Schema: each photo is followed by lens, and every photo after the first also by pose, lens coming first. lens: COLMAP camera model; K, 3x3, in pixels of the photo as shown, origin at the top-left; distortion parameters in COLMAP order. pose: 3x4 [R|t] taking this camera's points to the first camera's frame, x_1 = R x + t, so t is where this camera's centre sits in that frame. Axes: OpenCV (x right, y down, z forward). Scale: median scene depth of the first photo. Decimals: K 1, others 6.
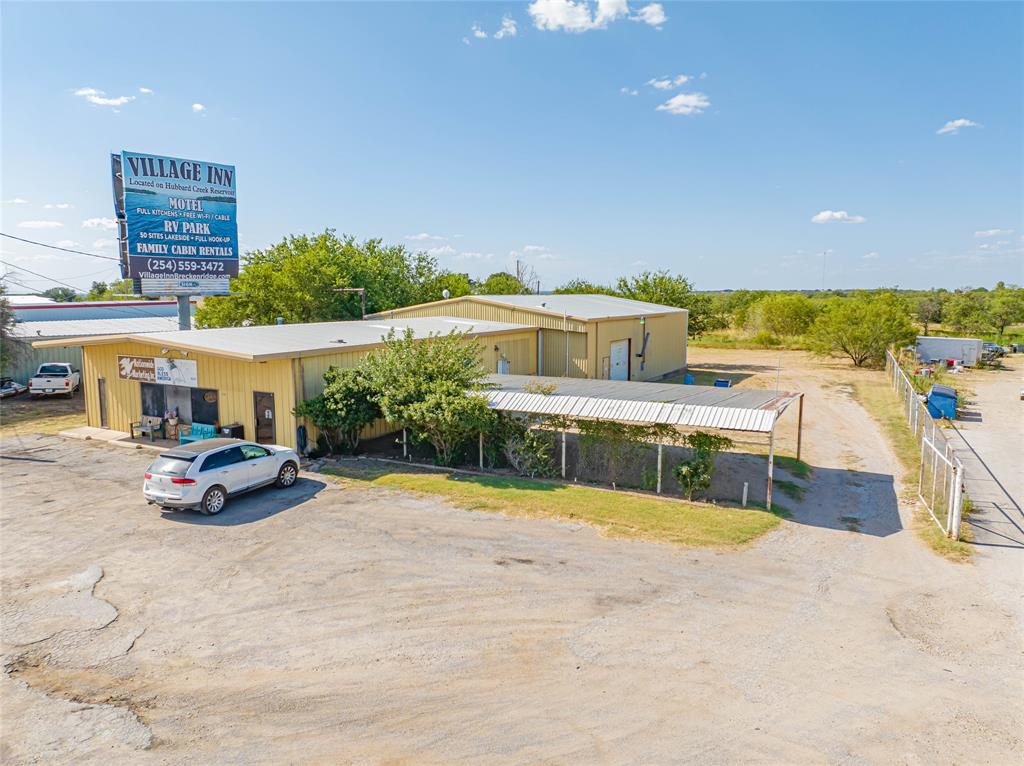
lens RADIAL K [[718.7, 0, 515.1], [0, 718.7, 399.9], [0, 0, 1]] dist [-0.055149, 0.025301]
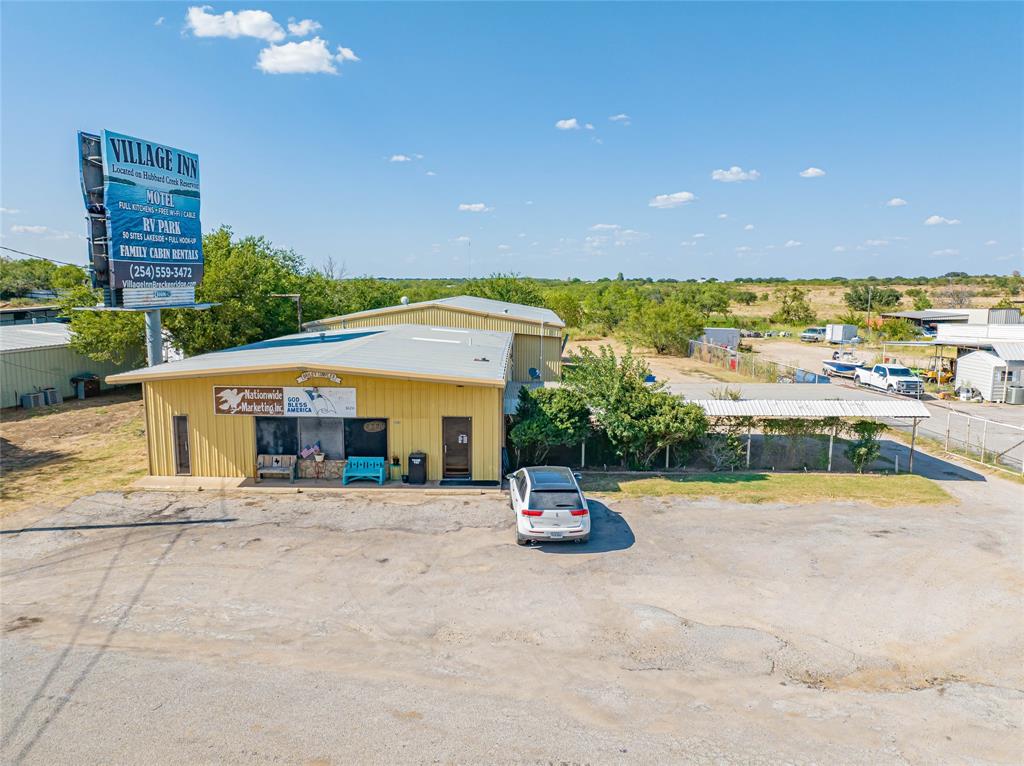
lens RADIAL K [[718.7, 0, 515.1], [0, 718.7, 399.9], [0, 0, 1]] dist [-0.055149, 0.025301]
pose [[0.888490, -0.068606, 0.453739, -0.507957], [0.061091, 0.997644, 0.031219, -0.041687], [-0.454812, -0.000018, 0.890587, 0.071849]]
